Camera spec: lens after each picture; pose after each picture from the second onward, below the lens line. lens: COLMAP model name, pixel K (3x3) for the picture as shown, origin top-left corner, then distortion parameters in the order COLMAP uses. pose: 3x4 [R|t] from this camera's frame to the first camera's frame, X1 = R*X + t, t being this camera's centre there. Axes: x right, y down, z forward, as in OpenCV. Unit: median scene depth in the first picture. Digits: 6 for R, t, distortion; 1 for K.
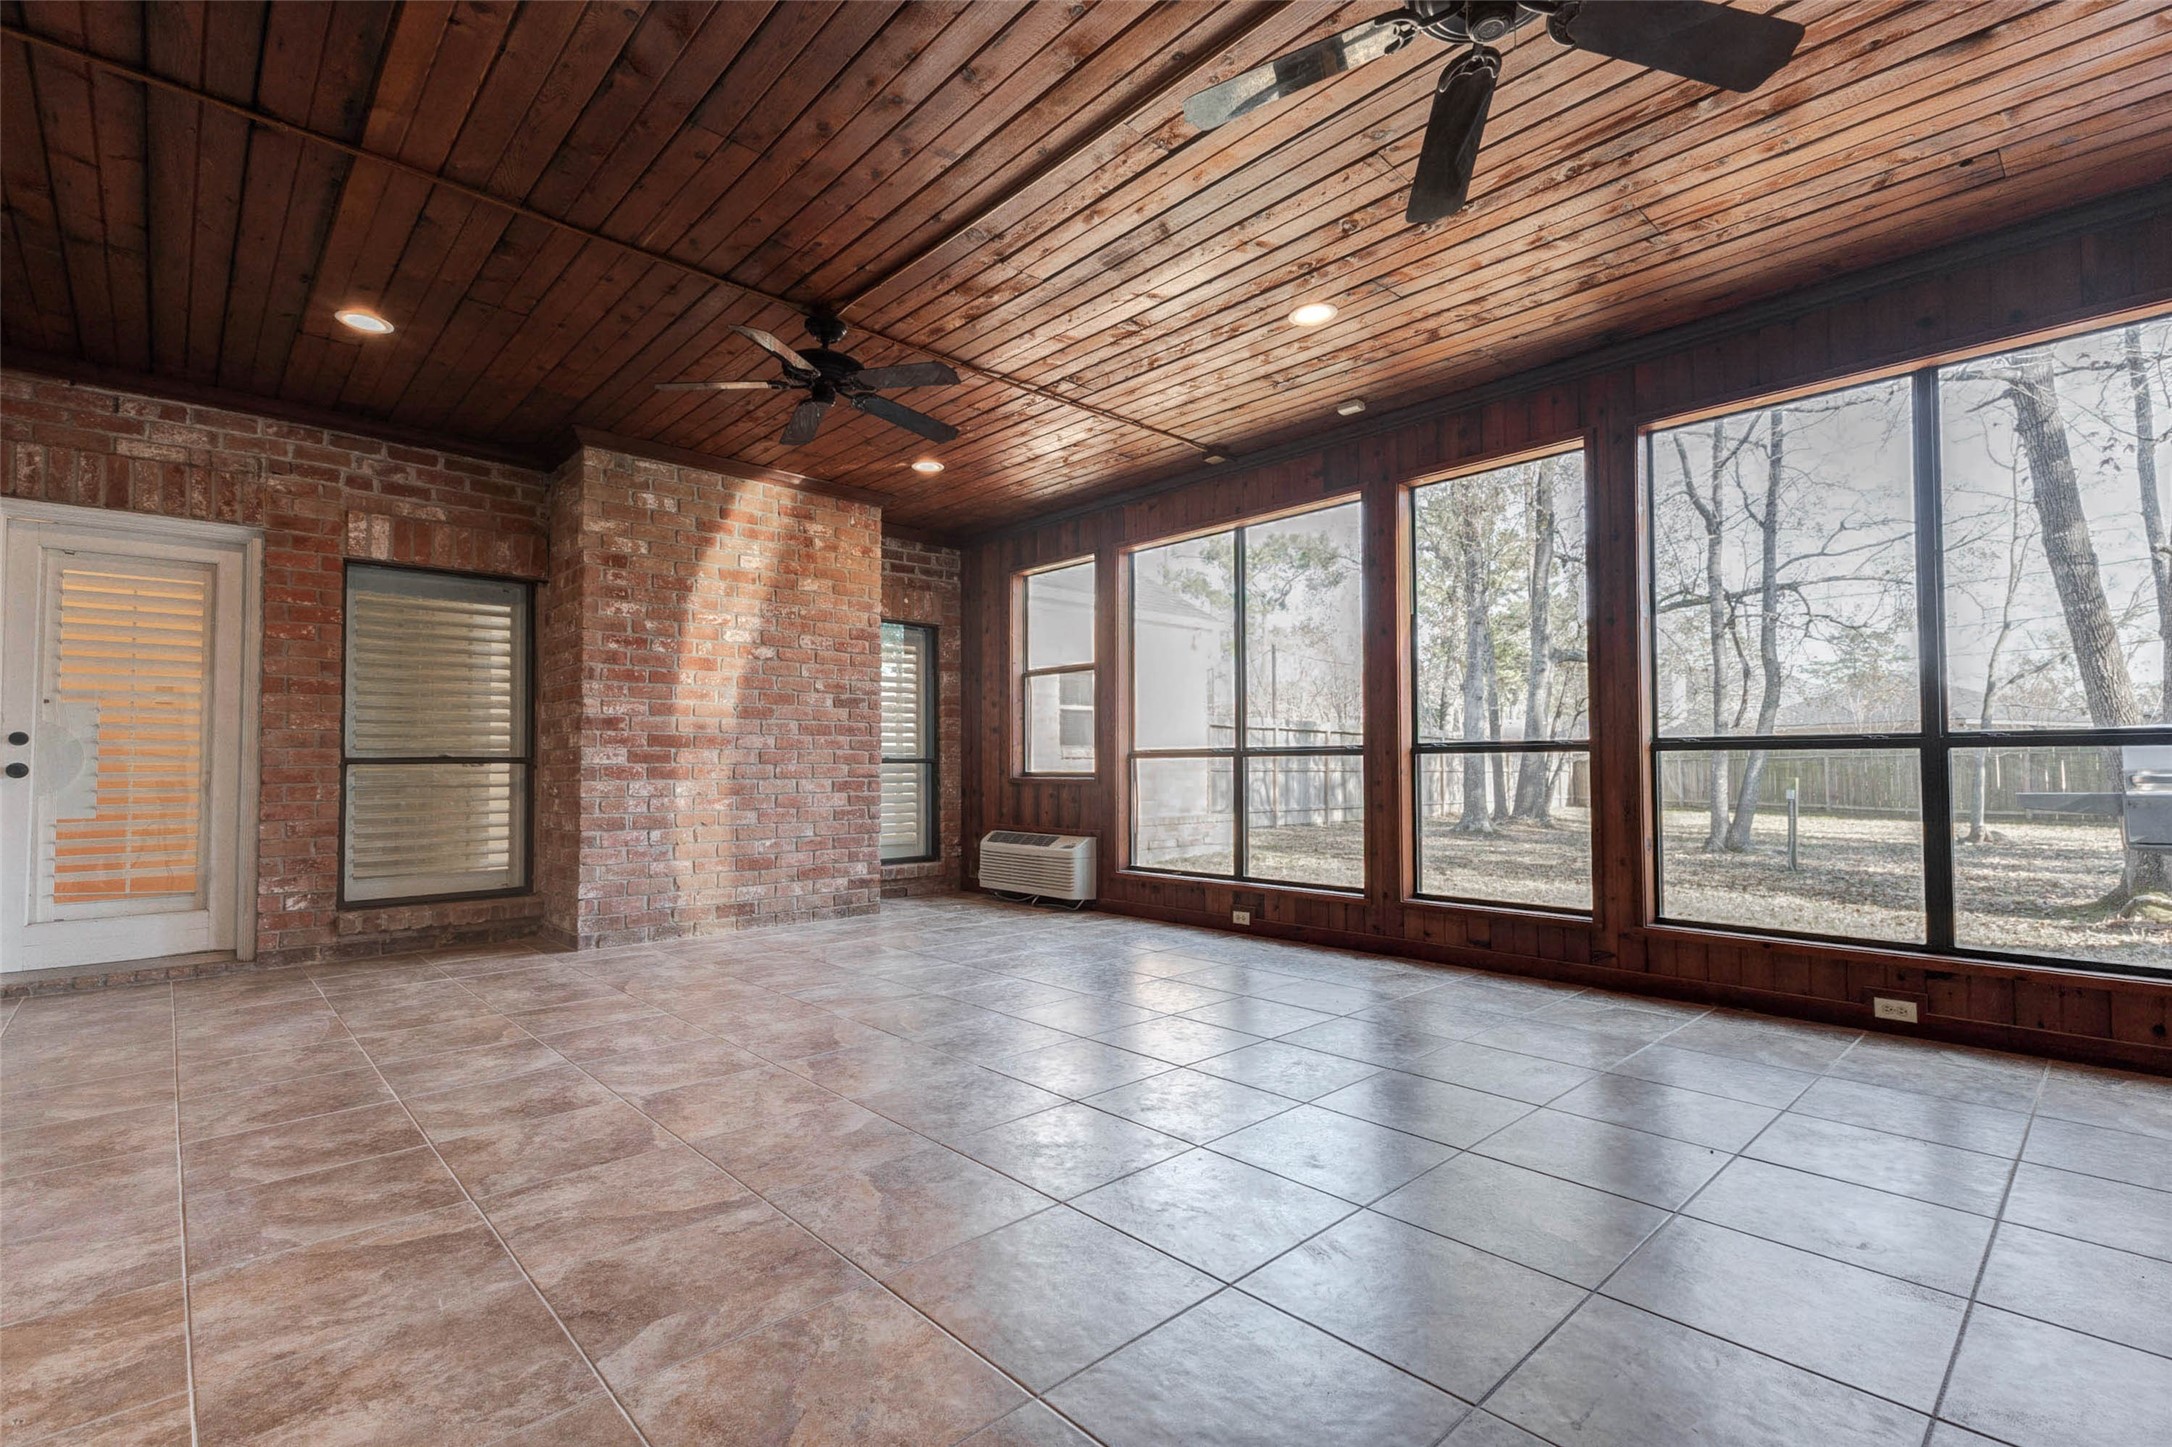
lens RADIAL K [[979.1, 0, 1081.5], [0, 979.1, 732.7], [0, 0, 1]] dist [0.022730, -0.010544]
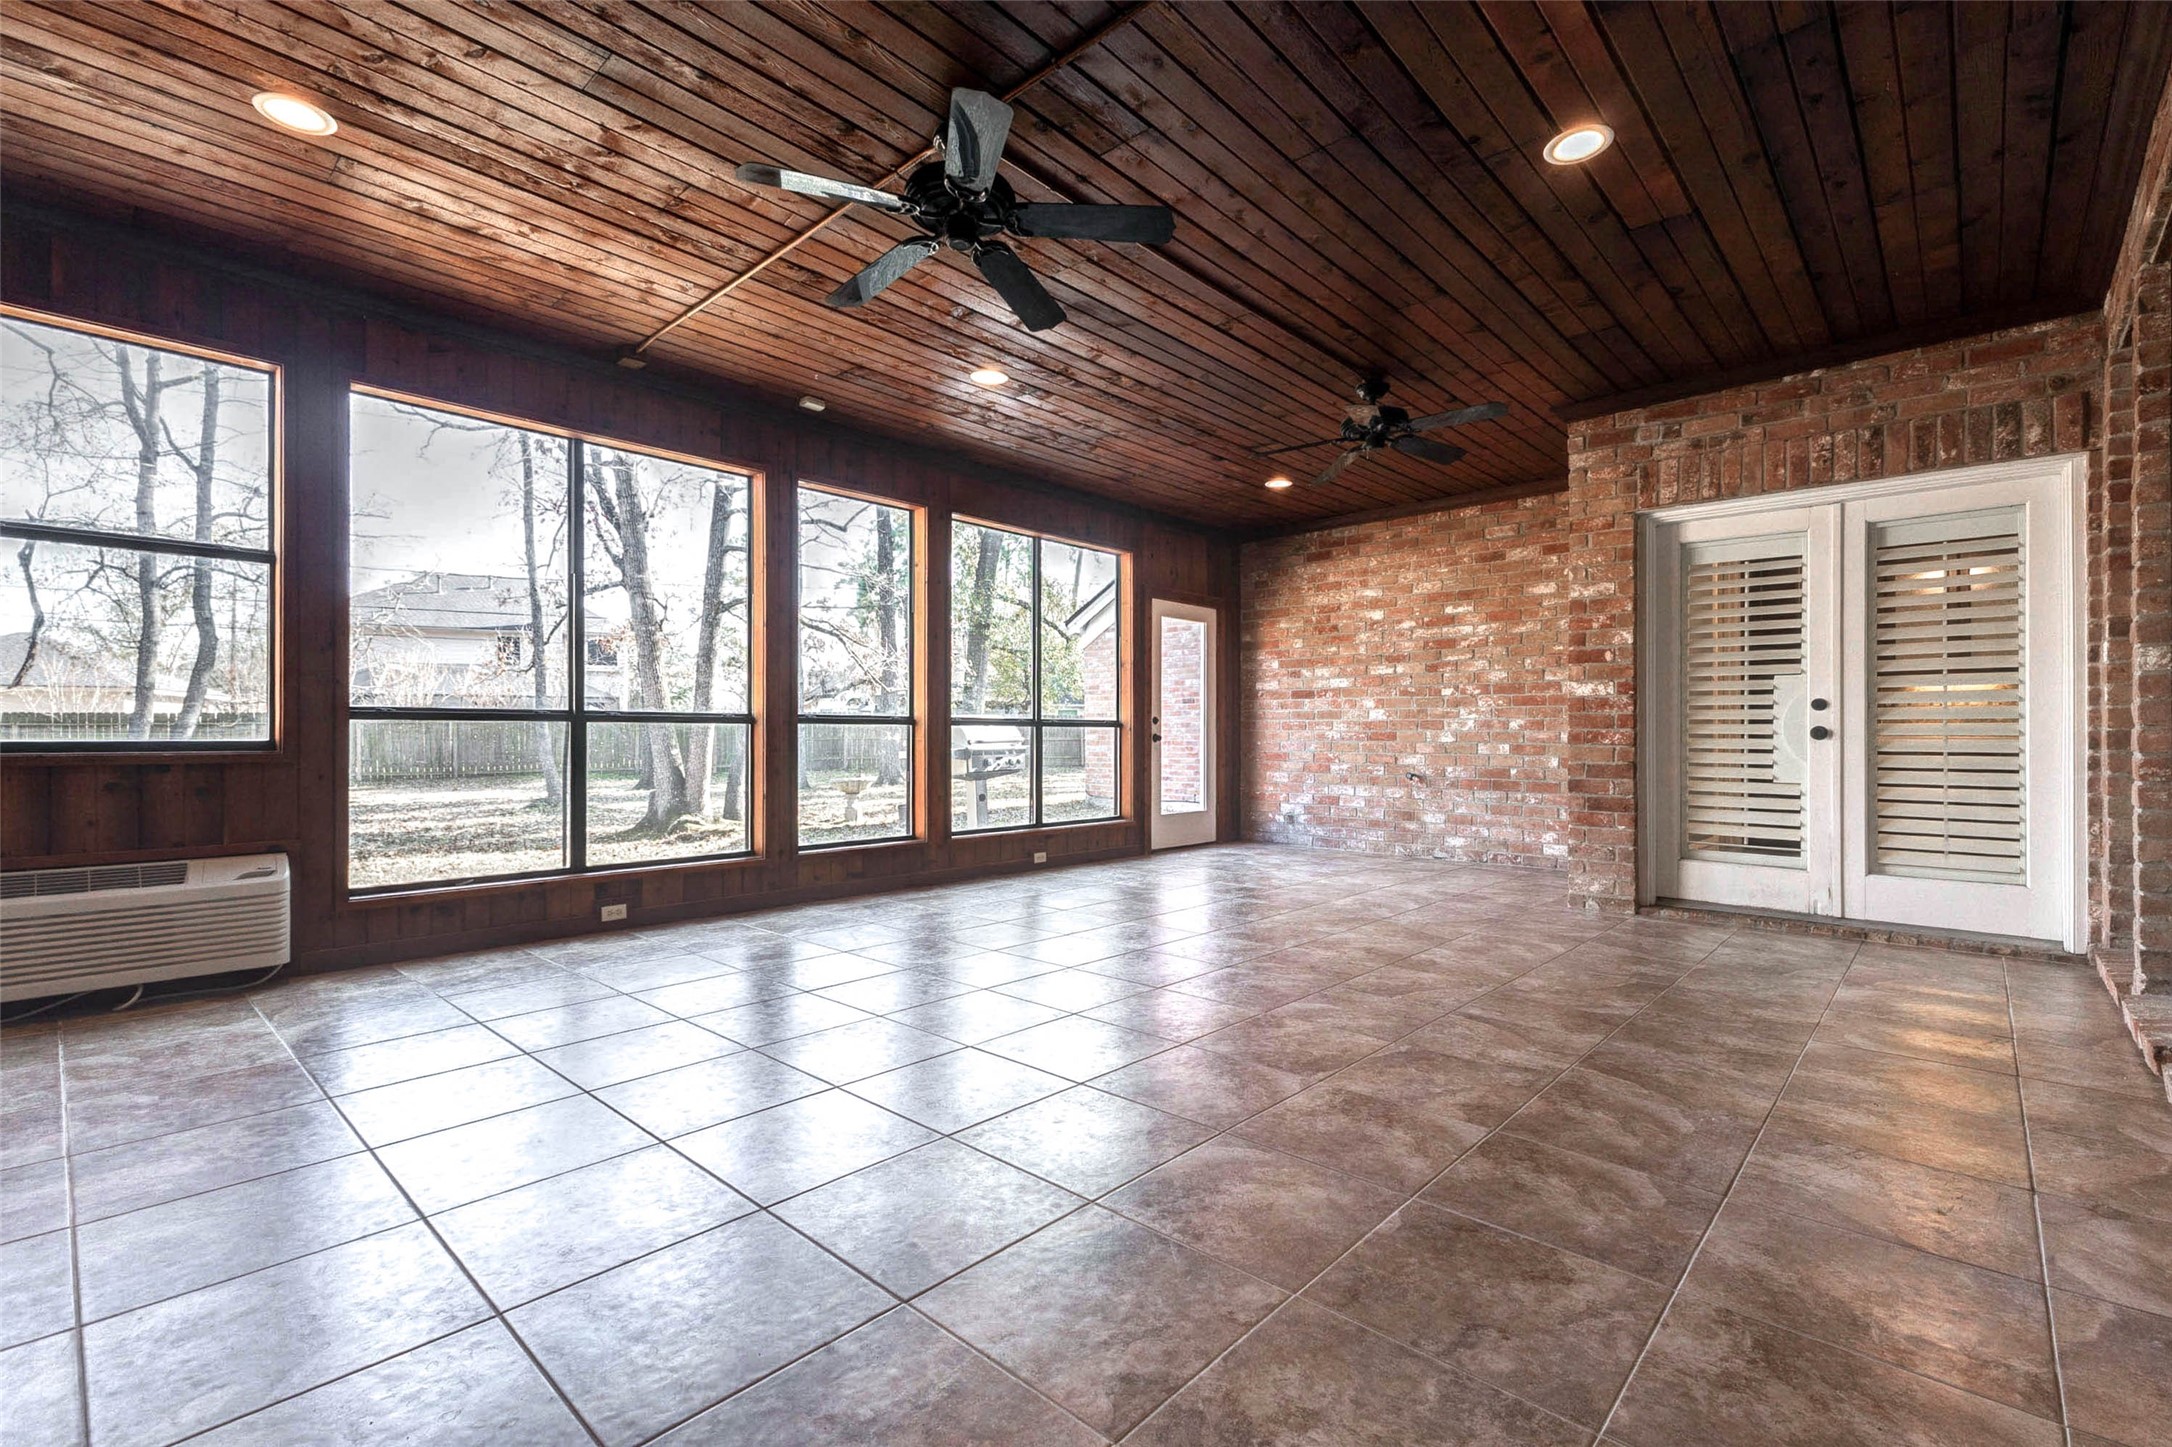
lens RADIAL K [[962.7, 0, 1079.5], [0, 962.7, 738.8], [0, 0, 1]] dist [0.014712, 0.000042]
pose [[-0.075488, -0.000071, 0.997147, -1.483207], [-0.037258, 0.999302, -0.002749, 0.055514], [-0.996450, -0.037360, -0.075438, 1.413660]]
